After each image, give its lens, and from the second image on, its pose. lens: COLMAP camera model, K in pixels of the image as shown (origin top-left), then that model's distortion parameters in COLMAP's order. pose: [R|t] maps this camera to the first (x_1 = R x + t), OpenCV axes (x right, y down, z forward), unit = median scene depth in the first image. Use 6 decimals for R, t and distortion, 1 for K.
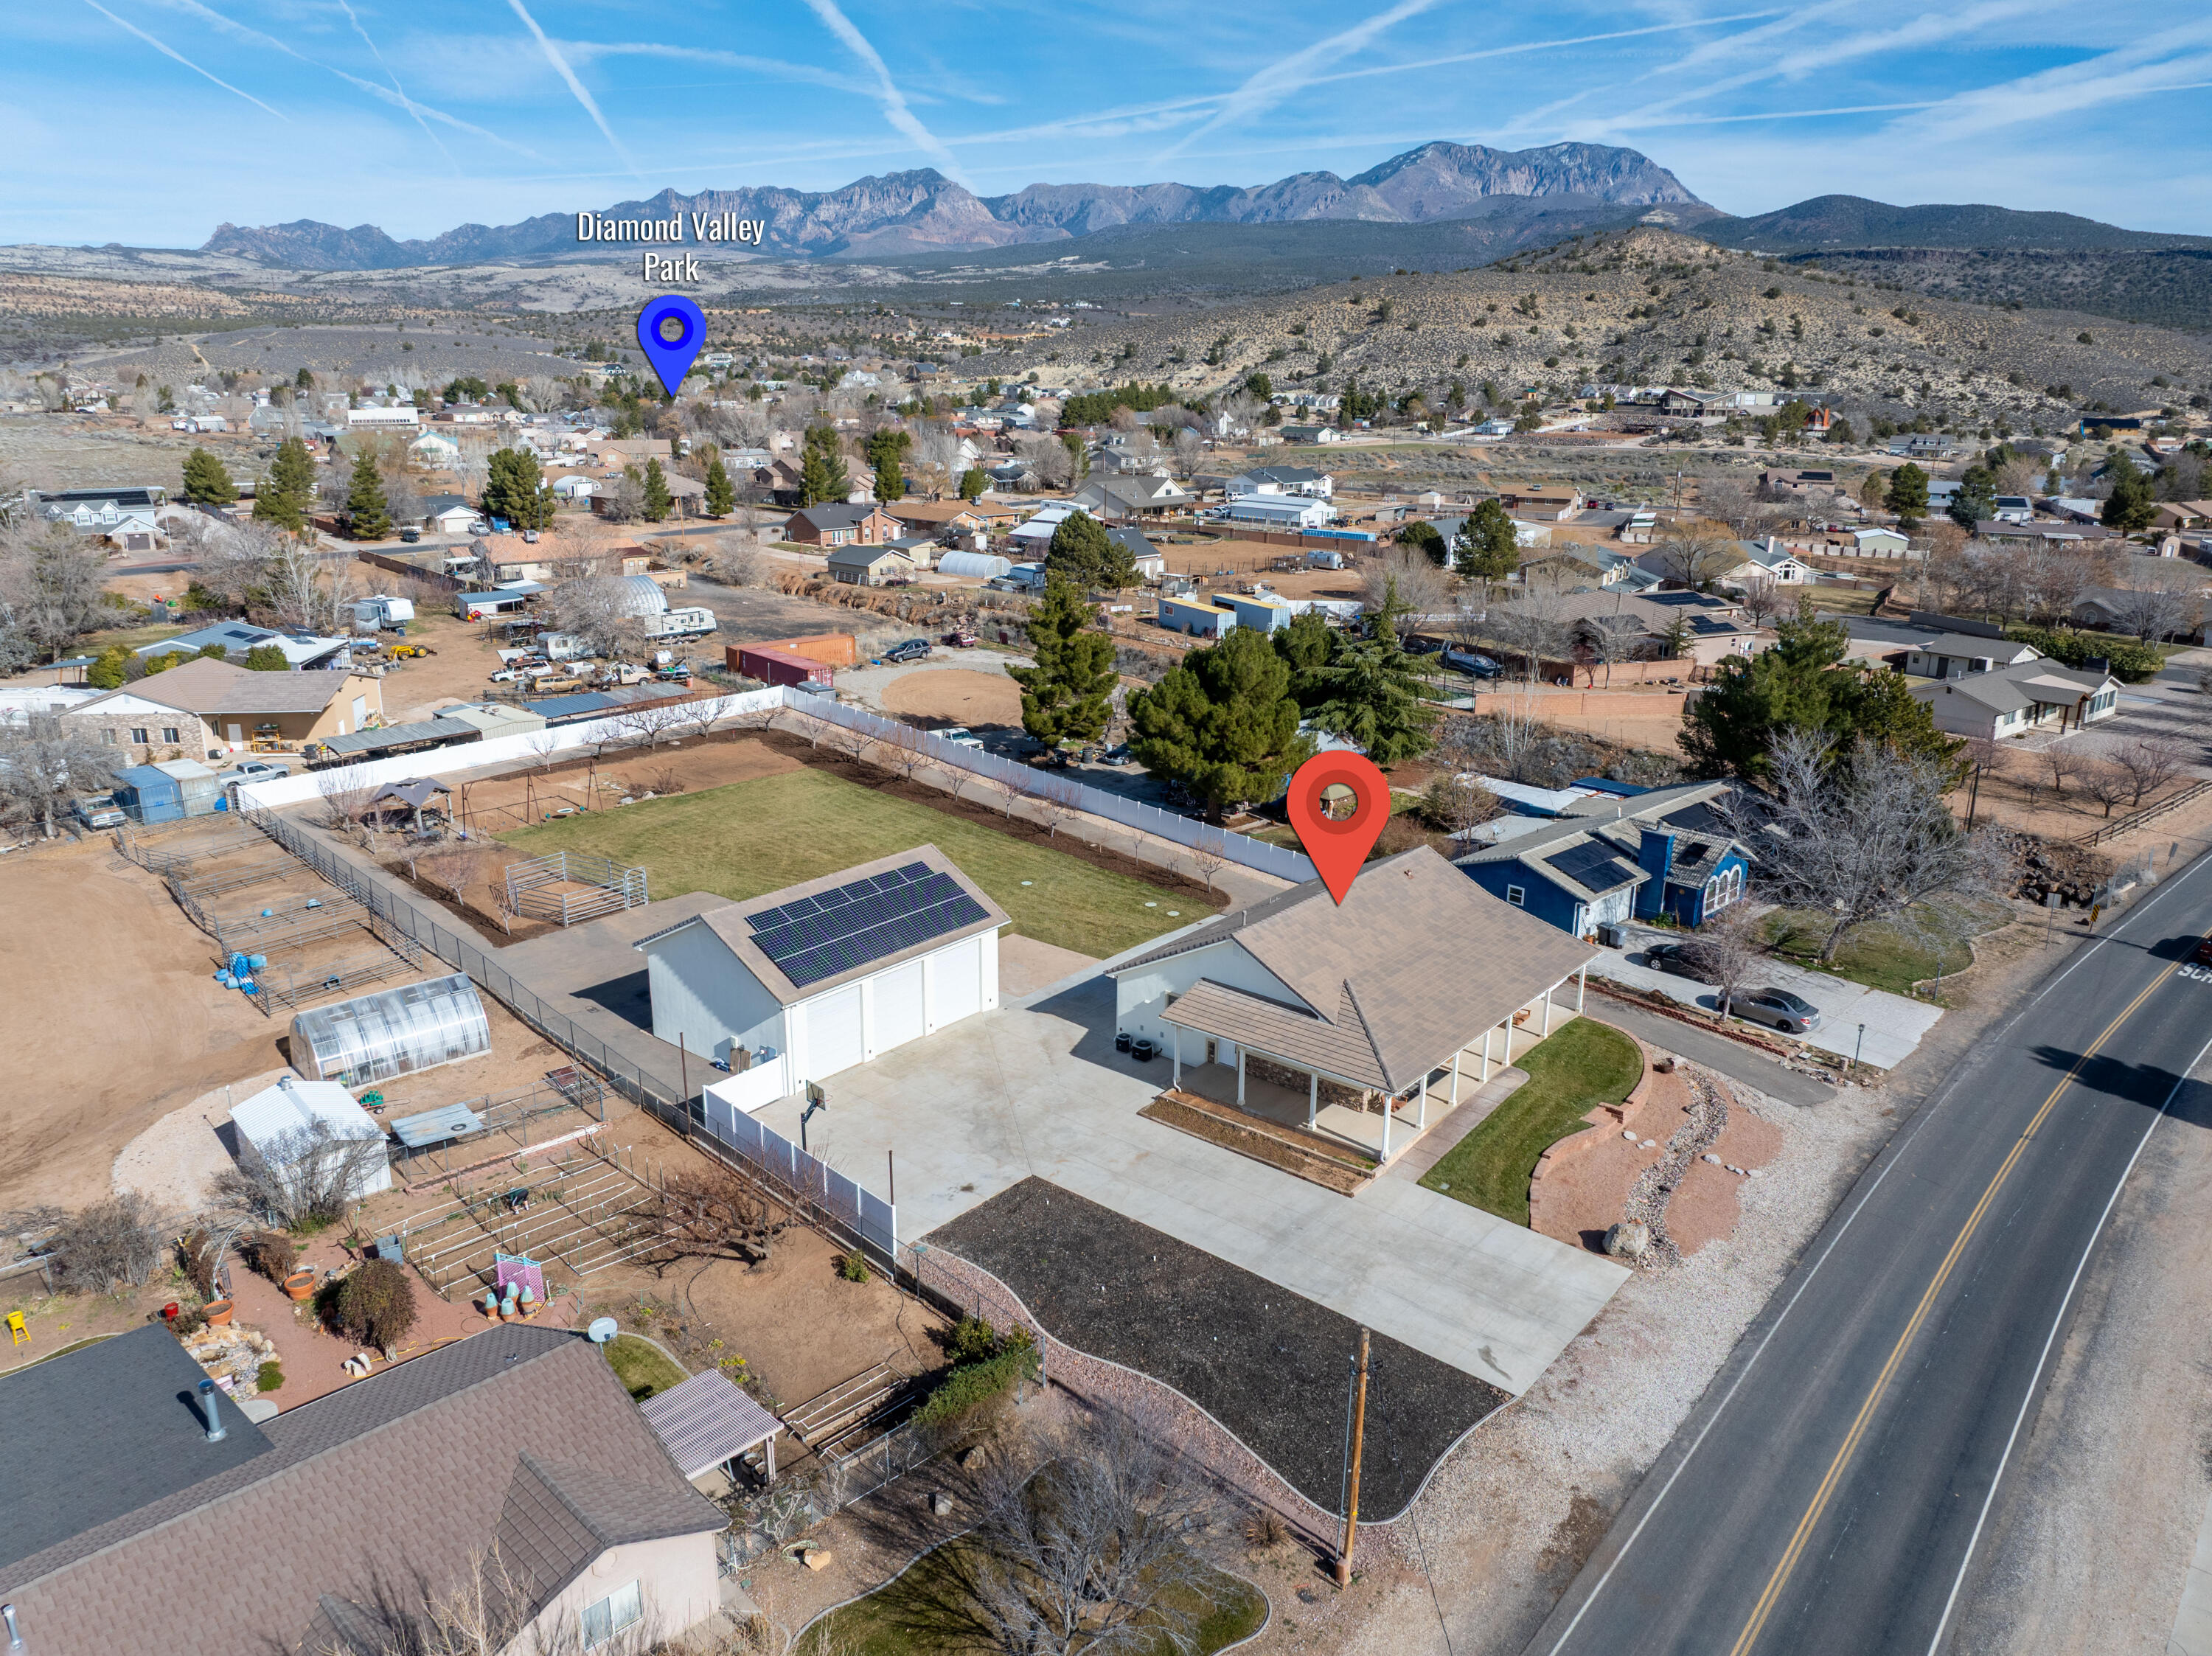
lens RADIAL K [[1576.9, 0, 1110.9], [0, 1576.9, 792.1], [0, 0, 1]] dist [-0.053086, 0.029148]
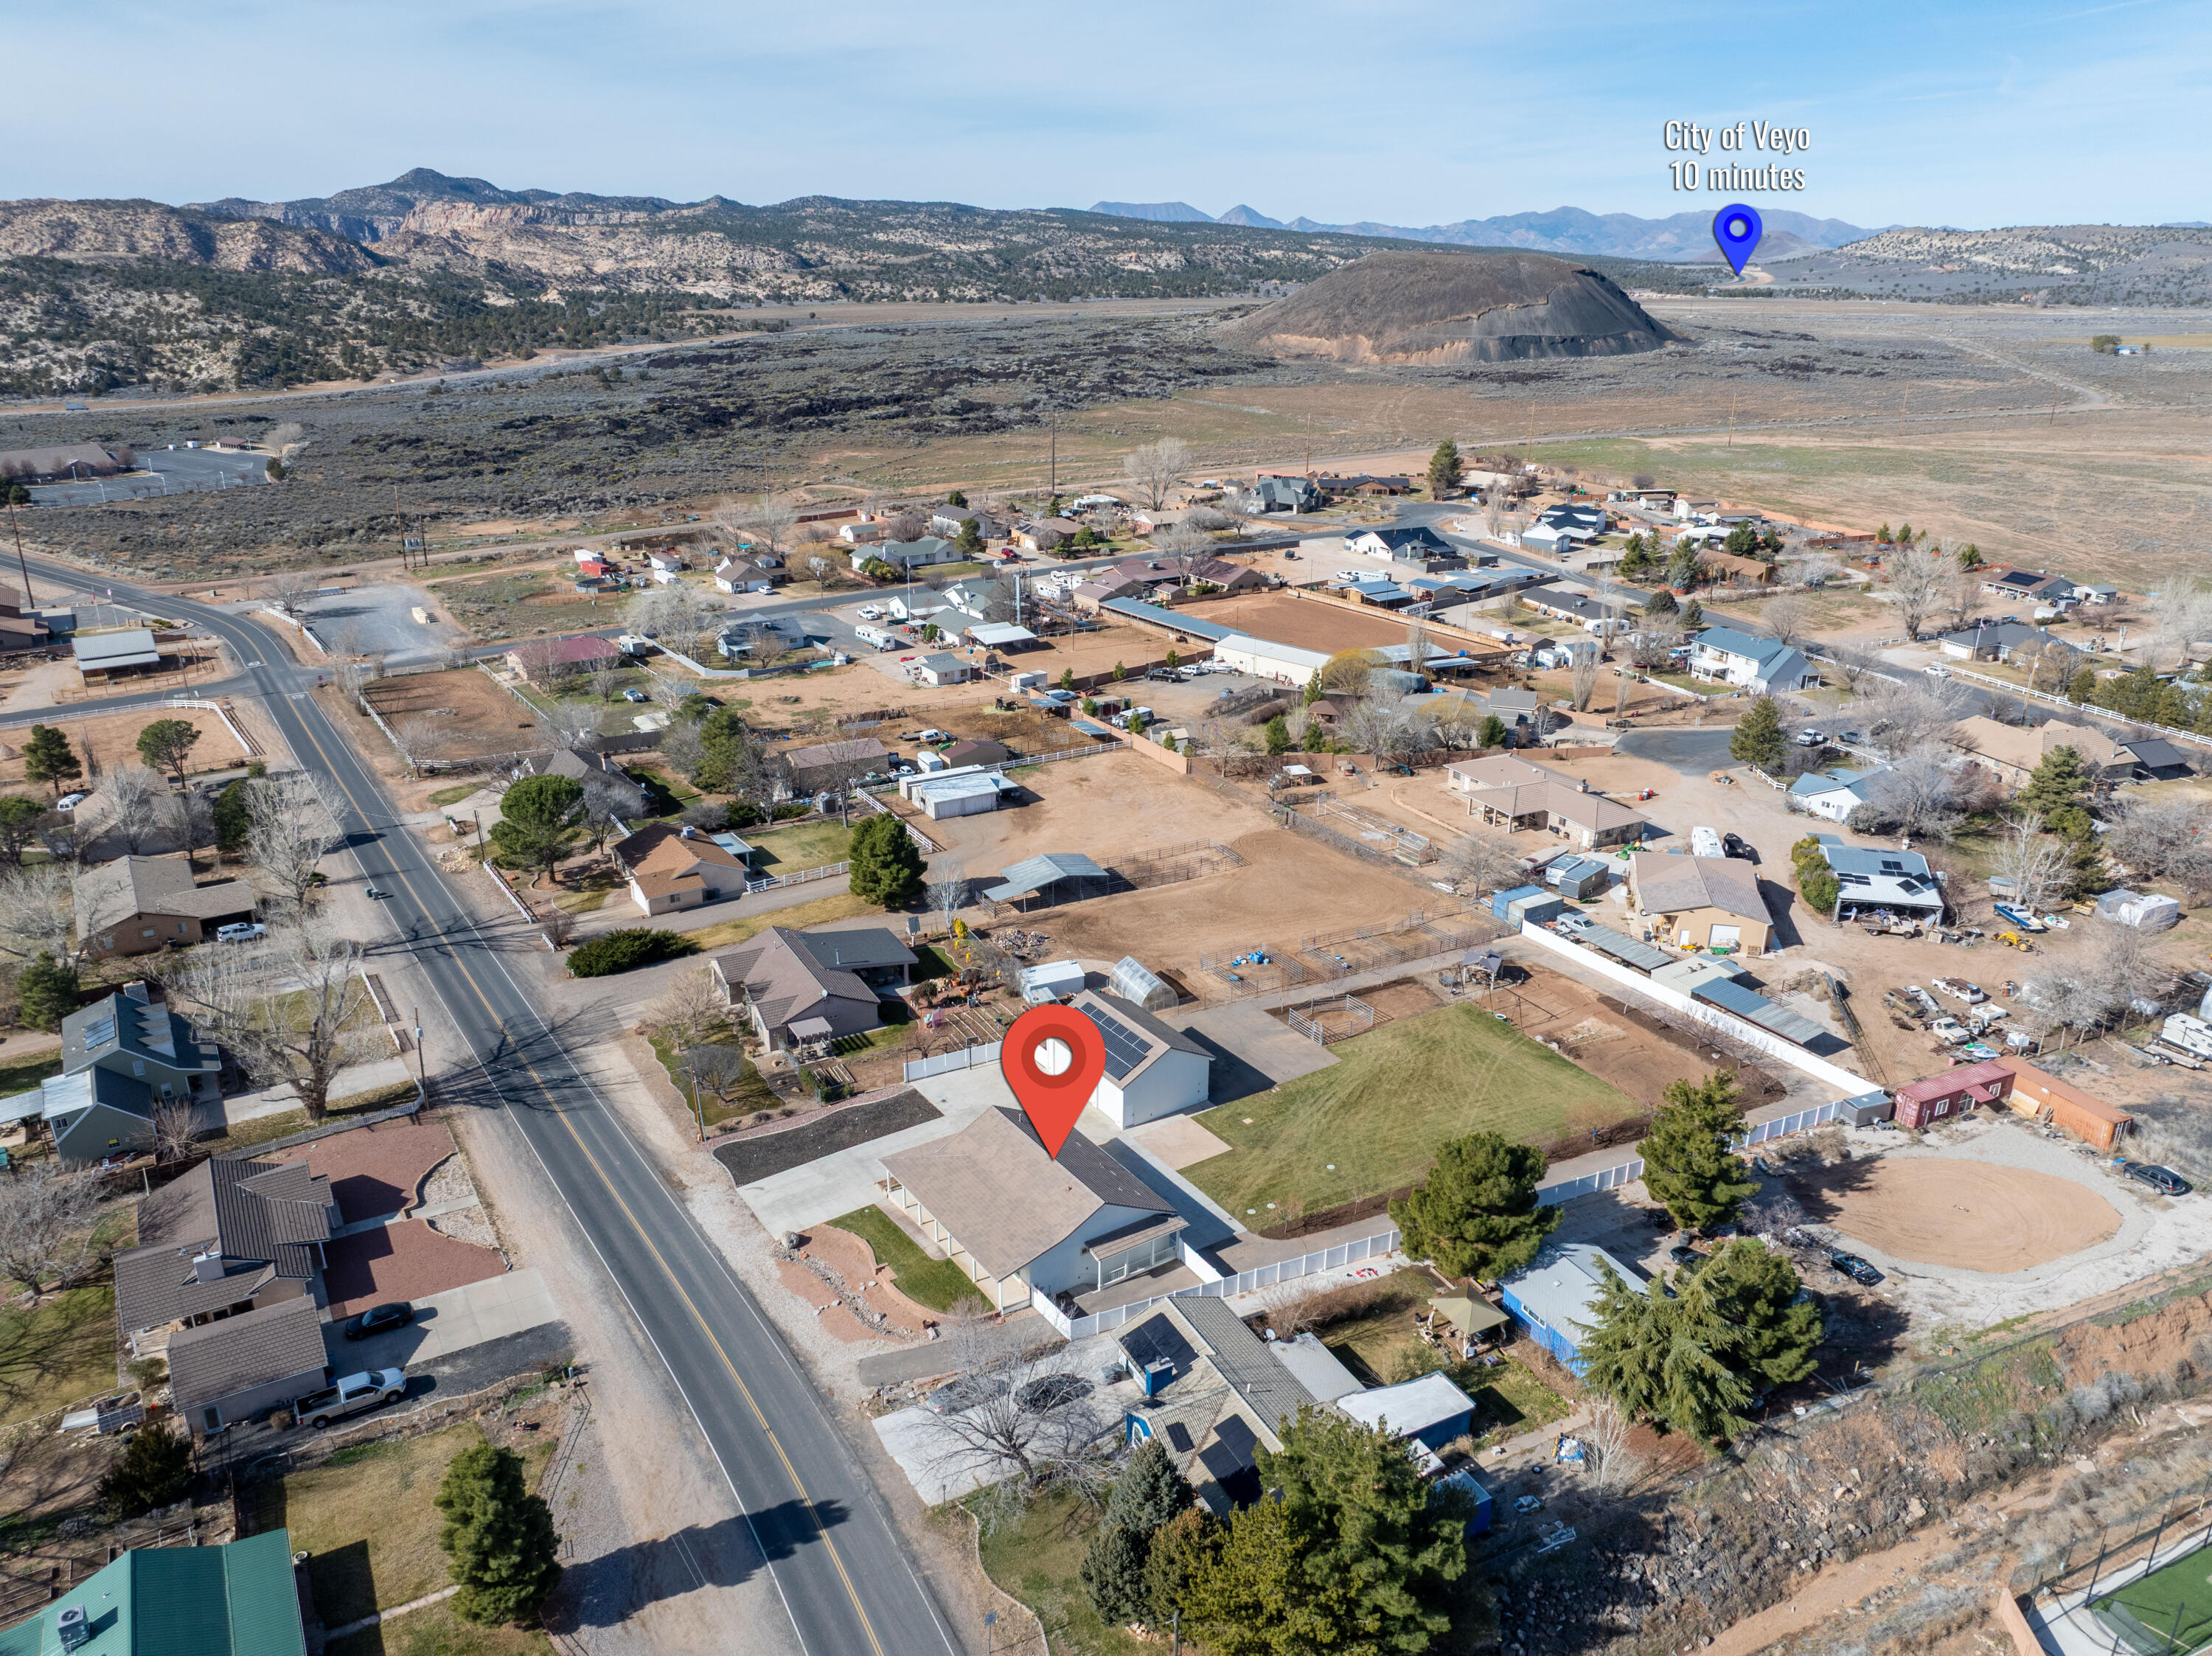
lens RADIAL K [[1576.9, 0, 1110.9], [0, 1576.9, 792.1], [0, 0, 1]] dist [-0.053086, 0.029148]
pose [[-0.285018, 0.308458, -0.907534, 0.085534], [-0.261745, 0.885775, 0.383265, -0.052905], [0.922092, 0.346780, -0.171724, 0.066702]]
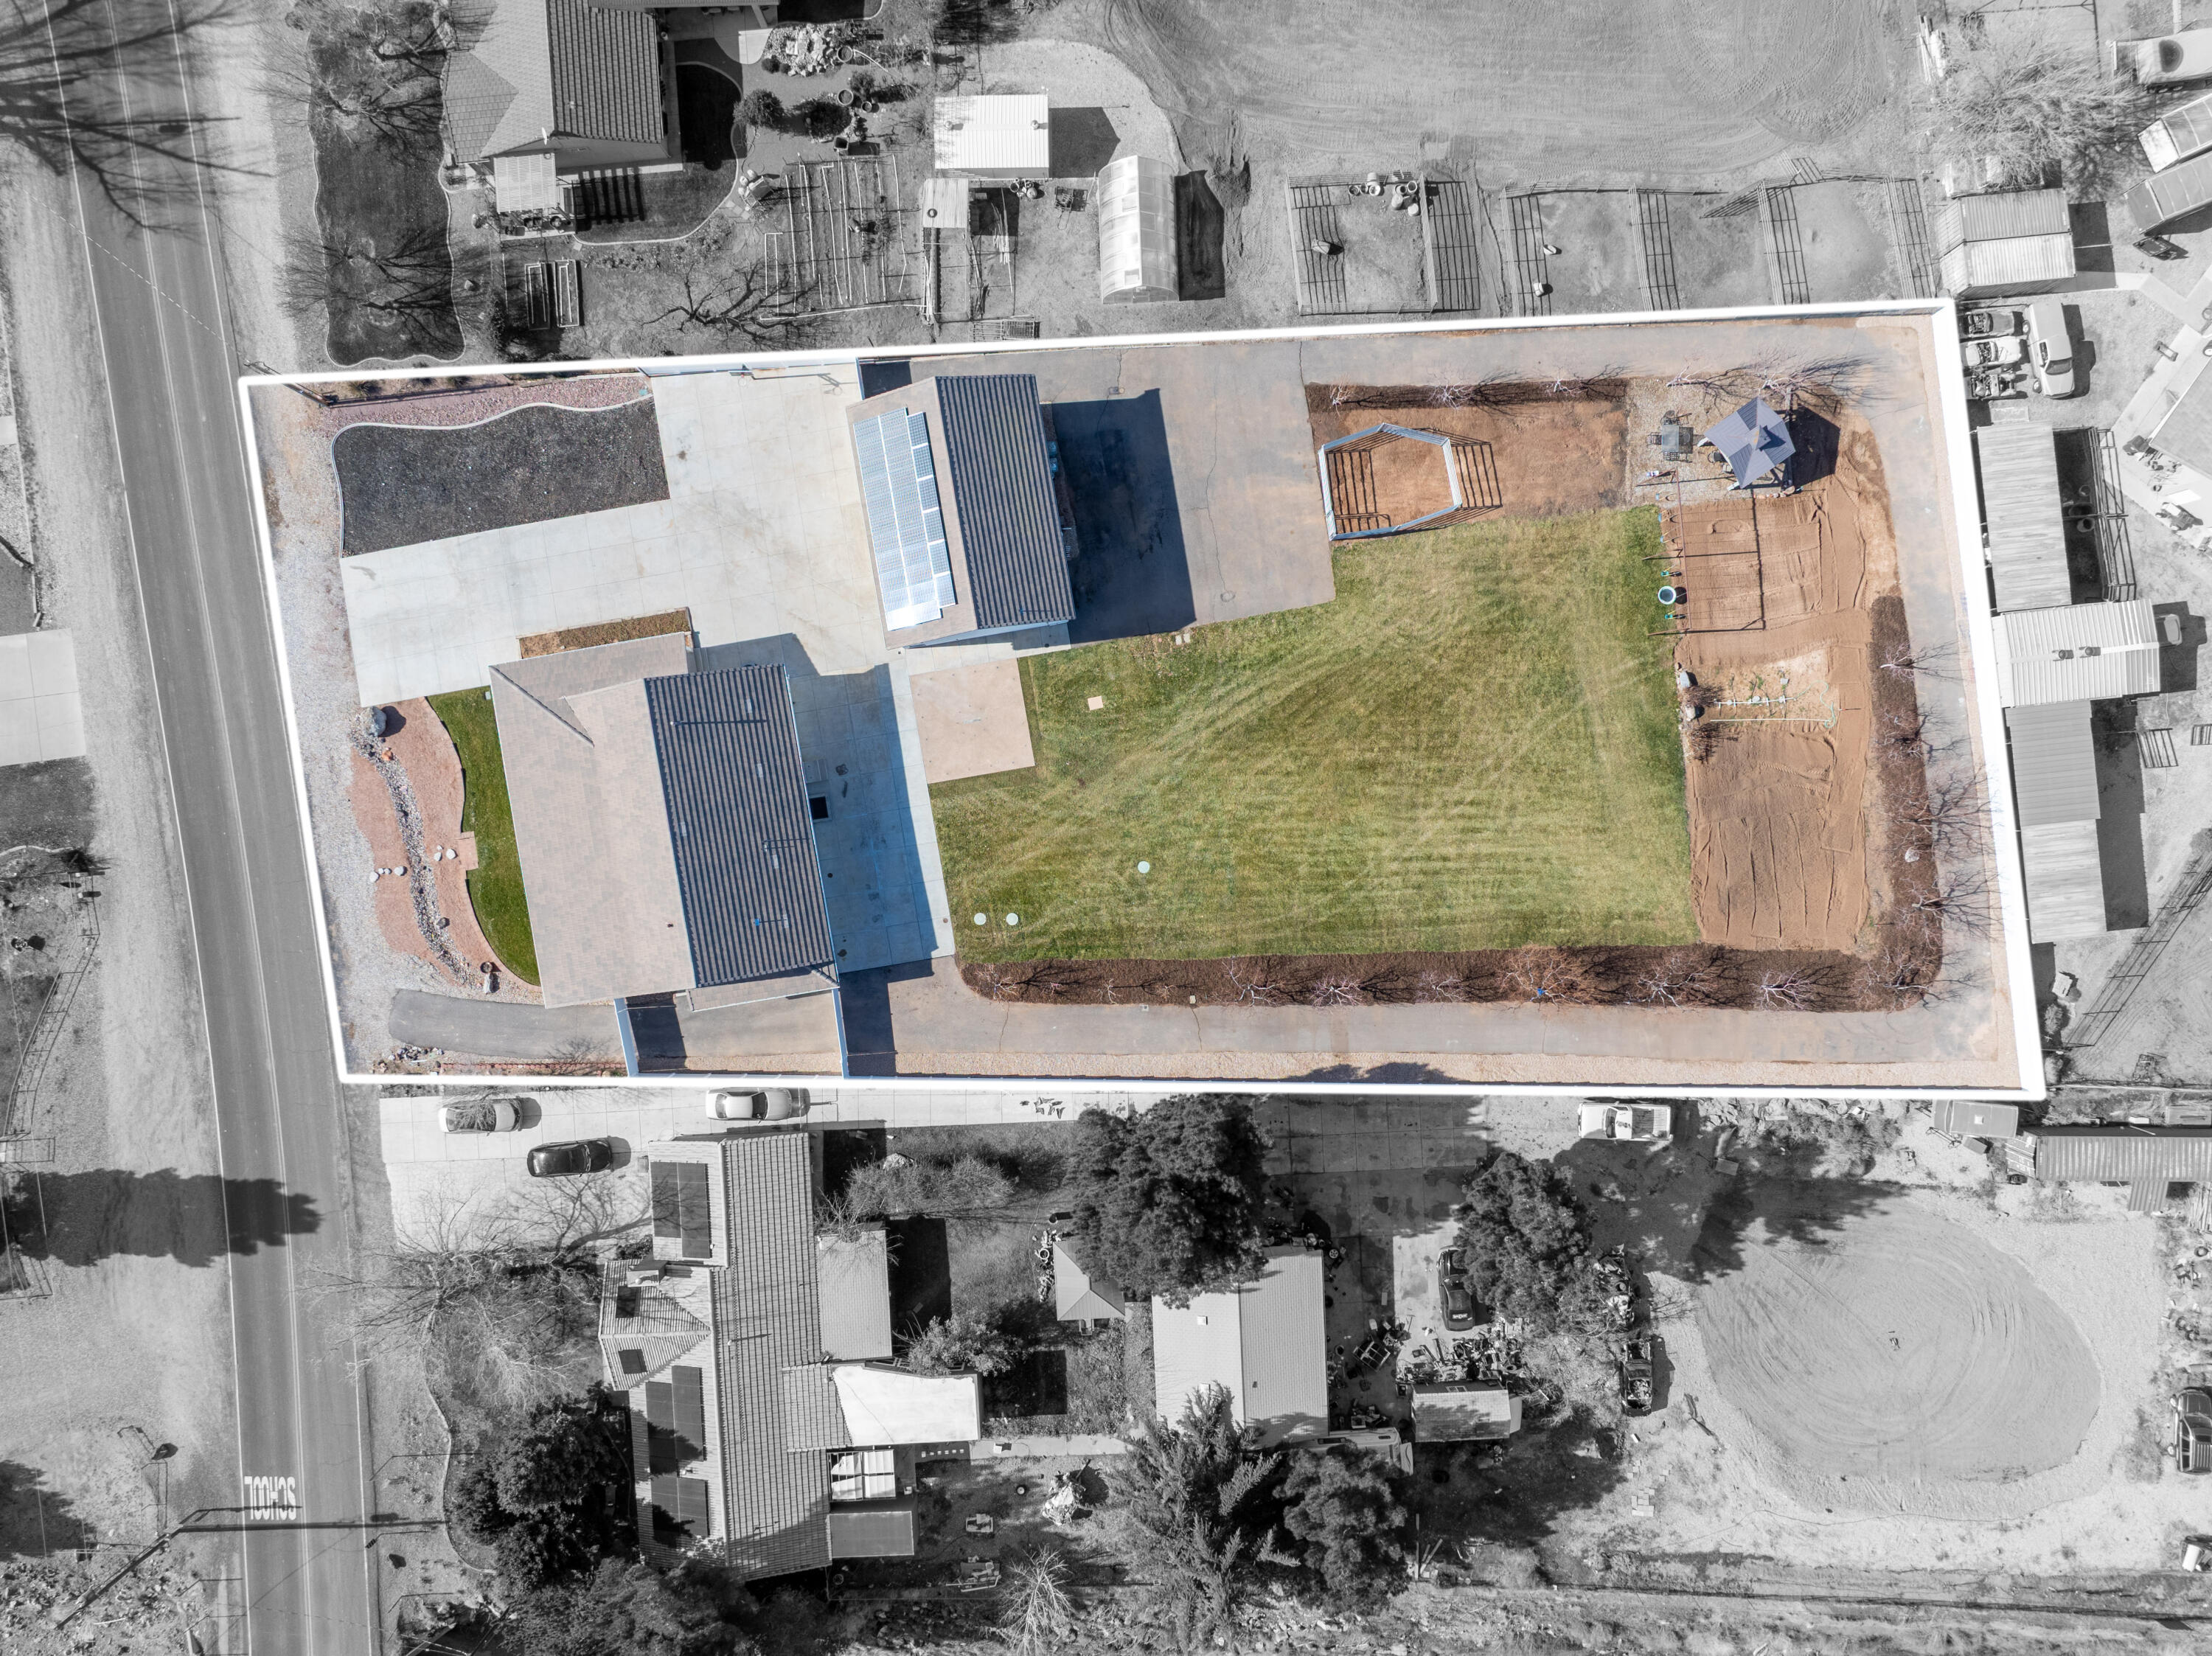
lens RADIAL K [[1576.9, 0, 1110.9], [0, 1576.9, 792.1], [0, 0, 1]] dist [-0.053086, 0.029148]
pose [[-0.657785, 0.753206, -0.000345, -0.005280], [-0.195280, -0.170097, 0.965884, -0.061640], [0.727451, 0.635412, 0.258973, 0.049881]]
